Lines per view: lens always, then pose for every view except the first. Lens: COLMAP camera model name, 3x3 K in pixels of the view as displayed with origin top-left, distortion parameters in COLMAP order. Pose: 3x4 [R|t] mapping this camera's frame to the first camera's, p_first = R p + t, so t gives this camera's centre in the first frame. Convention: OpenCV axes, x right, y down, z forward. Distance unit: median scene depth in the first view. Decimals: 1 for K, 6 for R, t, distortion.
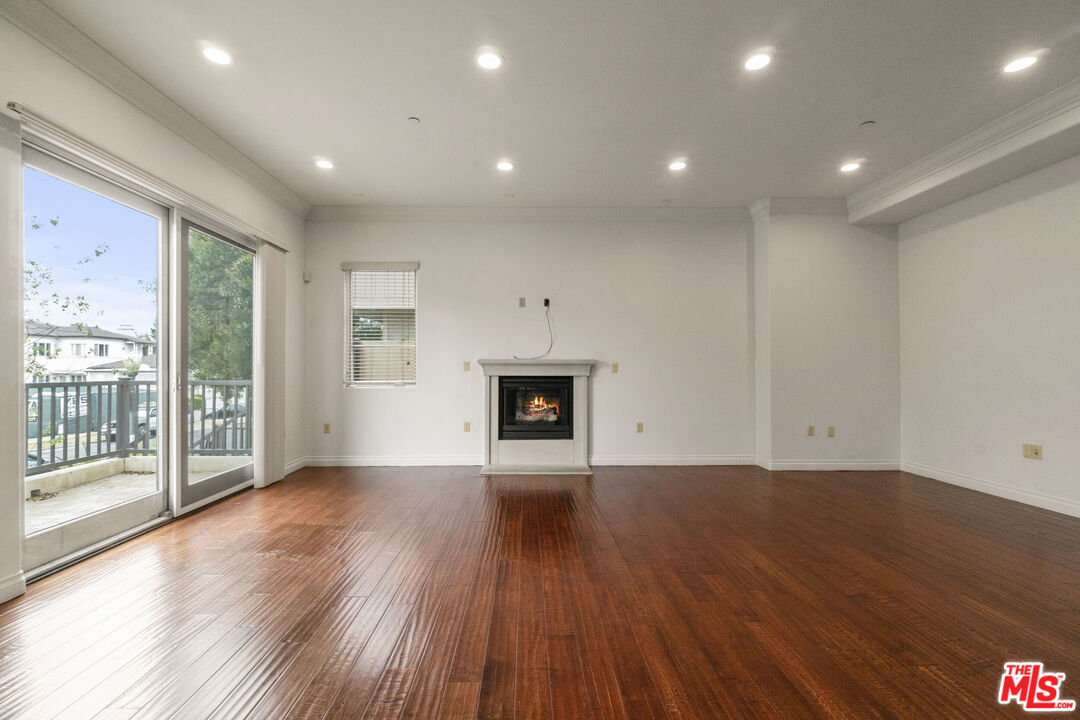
lens RADIAL K [[469.9, 0, 540.0], [0, 469.9, 360.0], [0, 0, 1]] dist [0.001854, -0.000343]
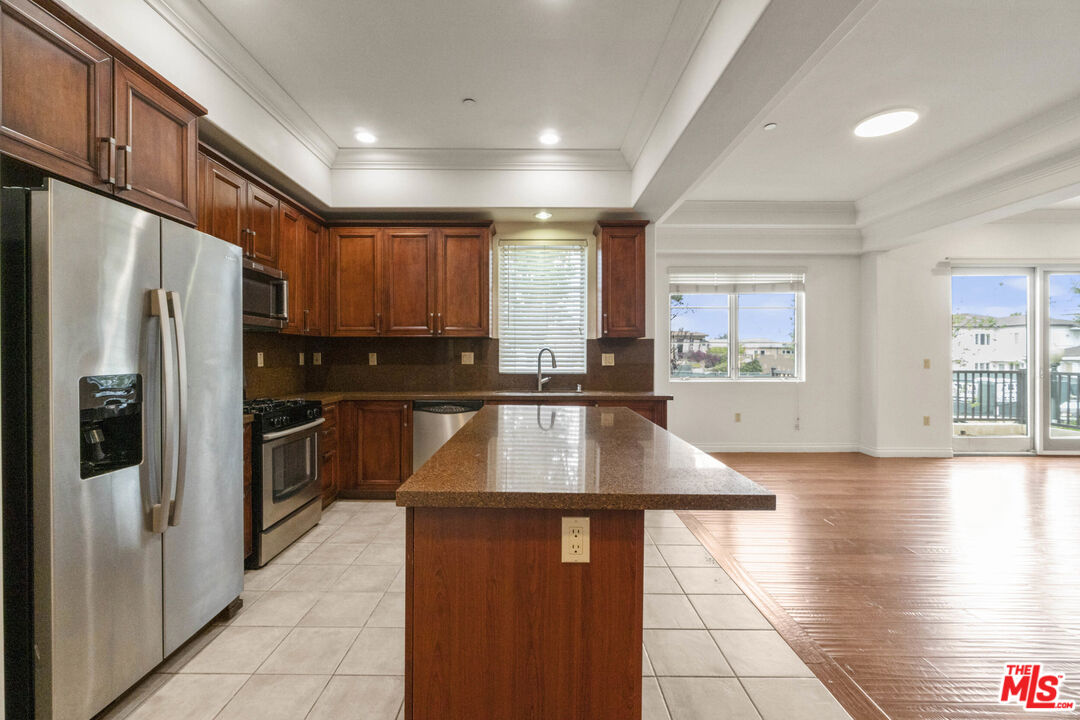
lens RADIAL K [[469.9, 0, 540.0], [0, 469.9, 360.0], [0, 0, 1]] dist [0.001854, -0.000343]
pose [[0.000306, 0.015575, -0.999879, 0.156640], [0.010240, 0.999826, 0.015578, -0.007059], [0.999948, -0.010243, 0.000146, -0.133647]]
